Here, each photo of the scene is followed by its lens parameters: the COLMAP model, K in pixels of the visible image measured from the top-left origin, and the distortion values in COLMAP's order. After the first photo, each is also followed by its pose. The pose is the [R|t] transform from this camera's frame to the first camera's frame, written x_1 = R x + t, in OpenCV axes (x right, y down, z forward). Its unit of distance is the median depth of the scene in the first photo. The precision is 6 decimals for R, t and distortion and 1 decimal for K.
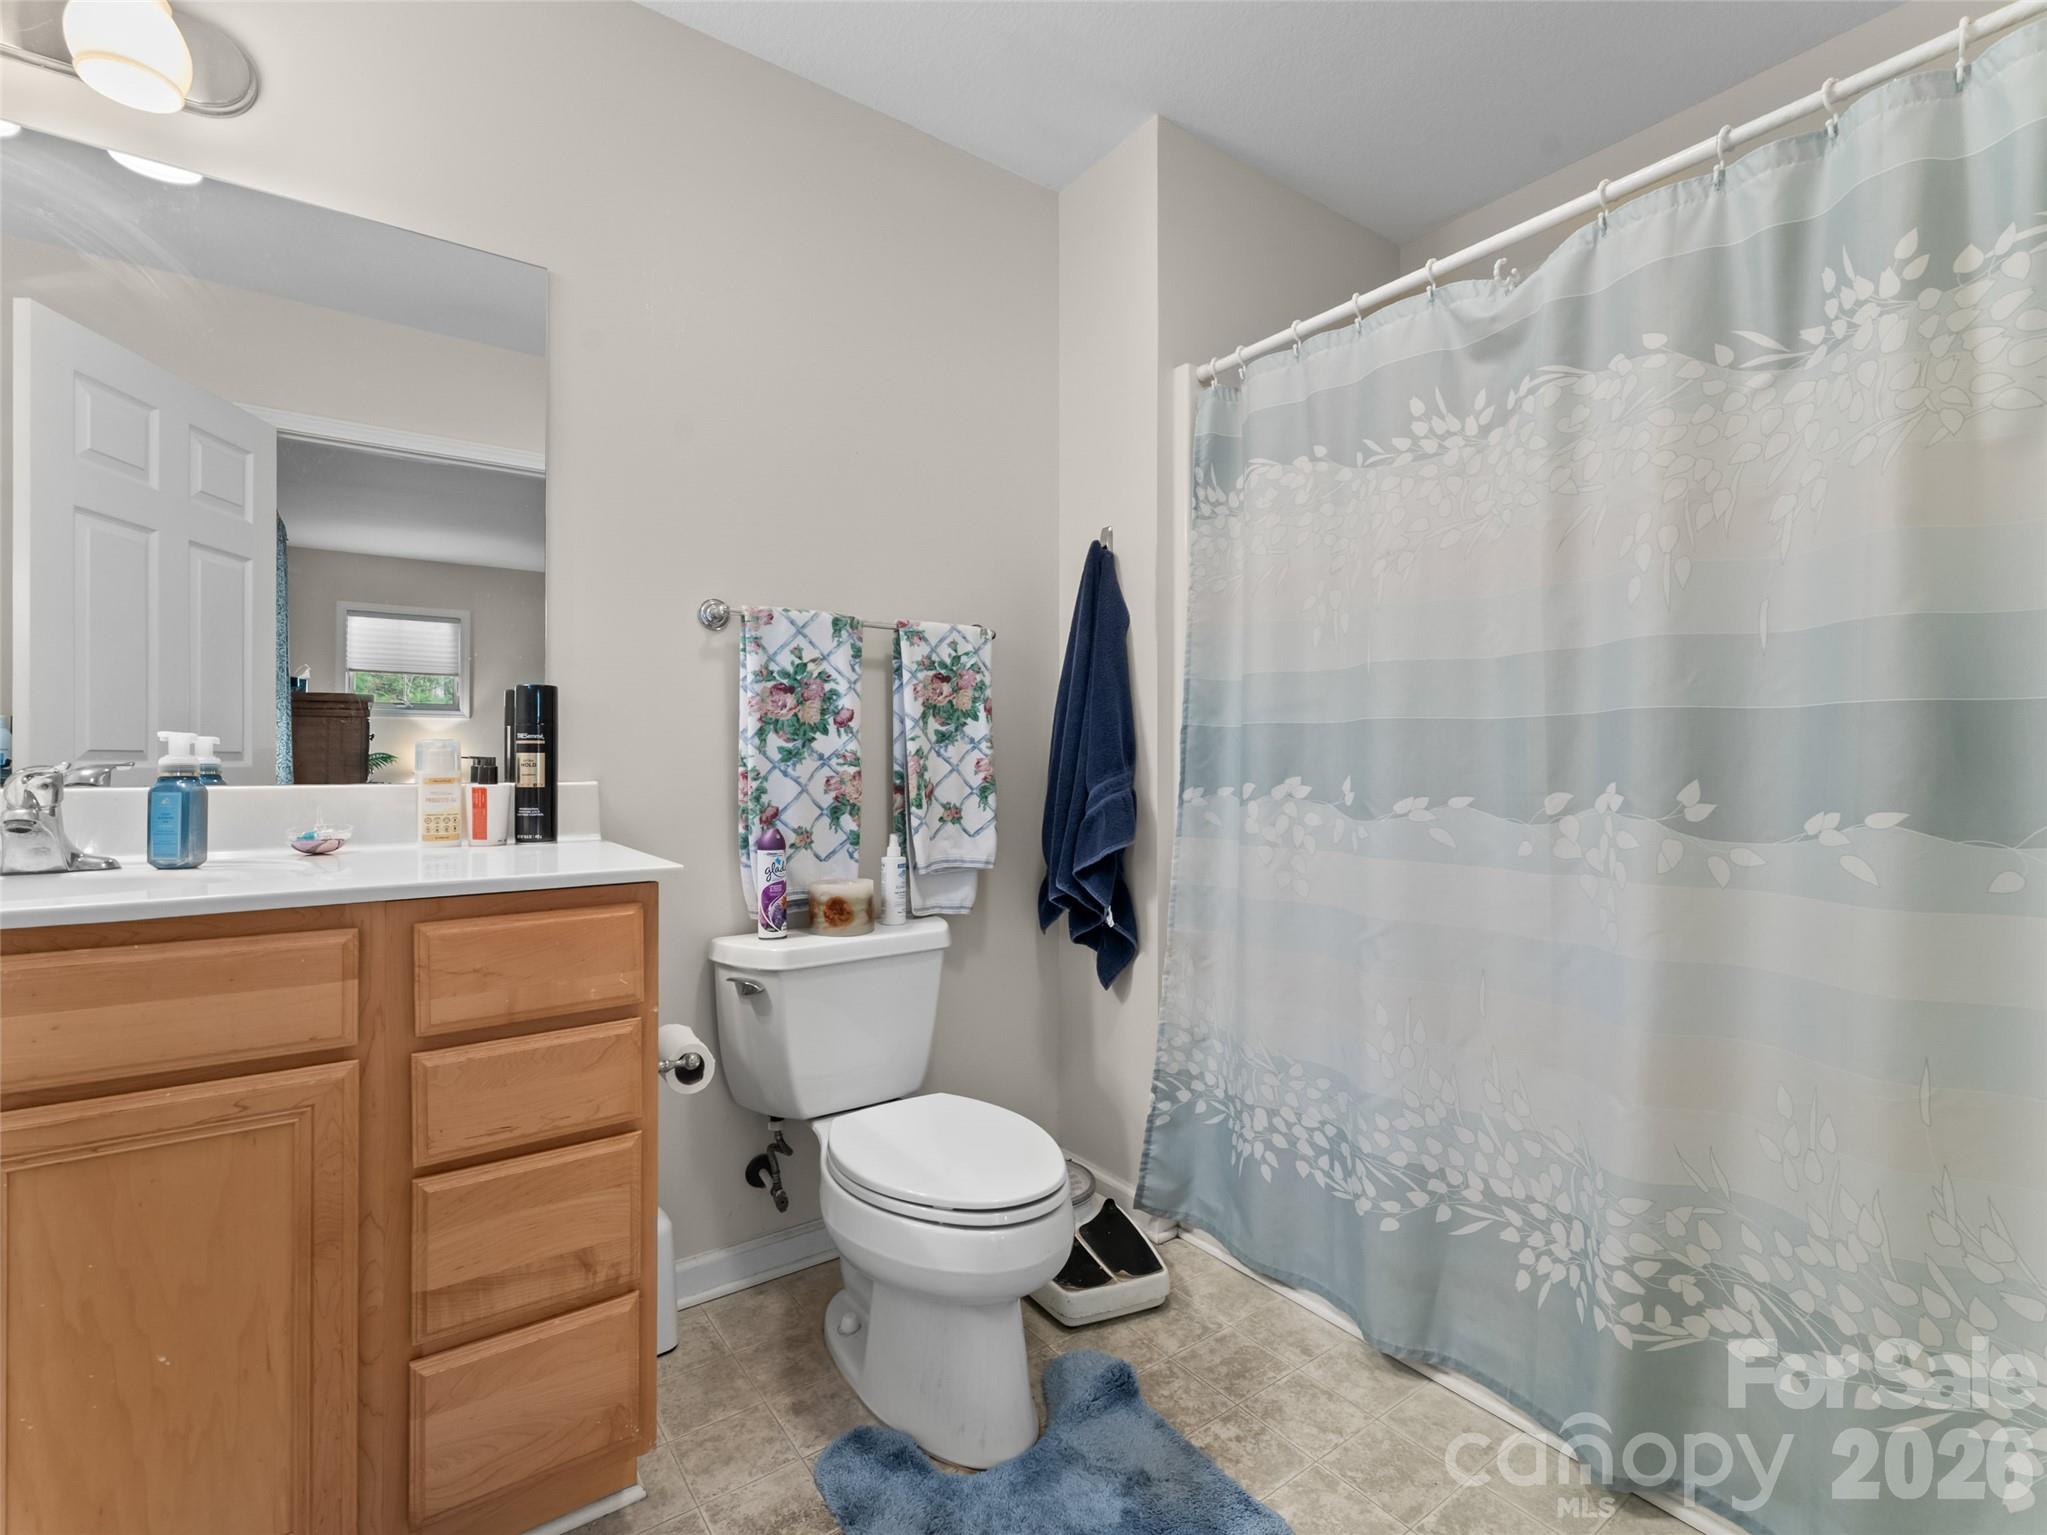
lens RADIAL K [[914.1, 0, 1023.4], [0, 914.1, 778.0], [0, 0, 1]] dist [0.000702, -0.000541]
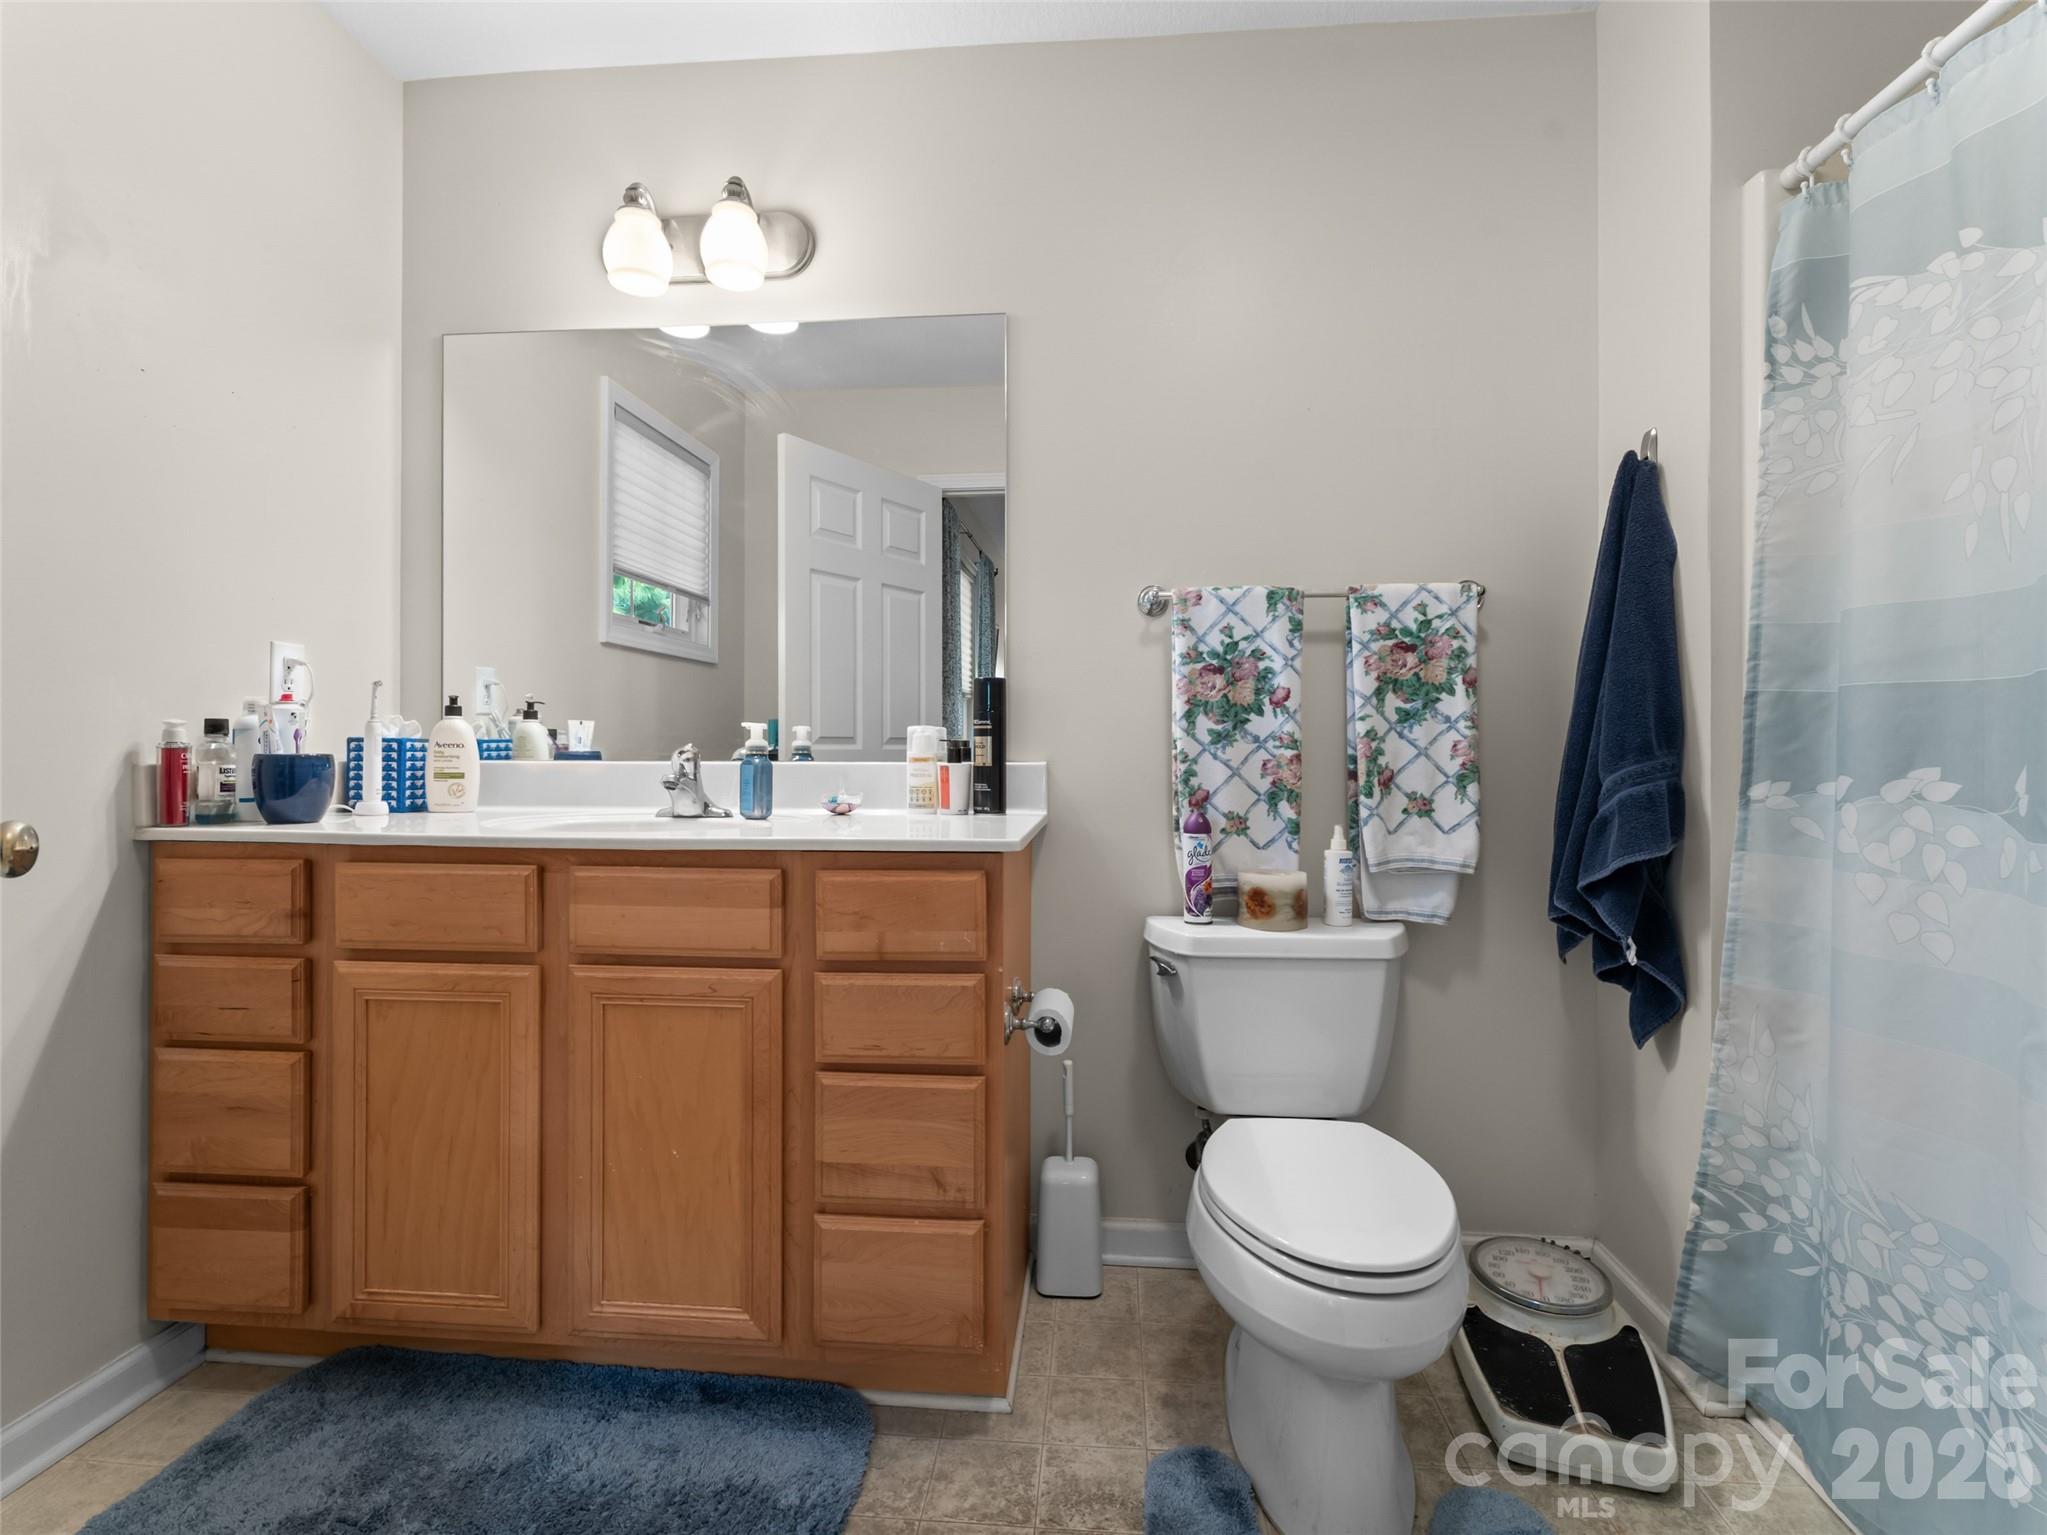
lens RADIAL K [[924.8, 0, 1019.4], [0, 924.8, 764.9], [0, 0, 1]] dist [-0.000909, -0.000120]
pose [[0.770678, 0.013556, -0.637080, 0.206405], [-0.012305, 0.999904, 0.006392, 0.000540], [0.637106, 0.002913, 0.770771, 0.104851]]
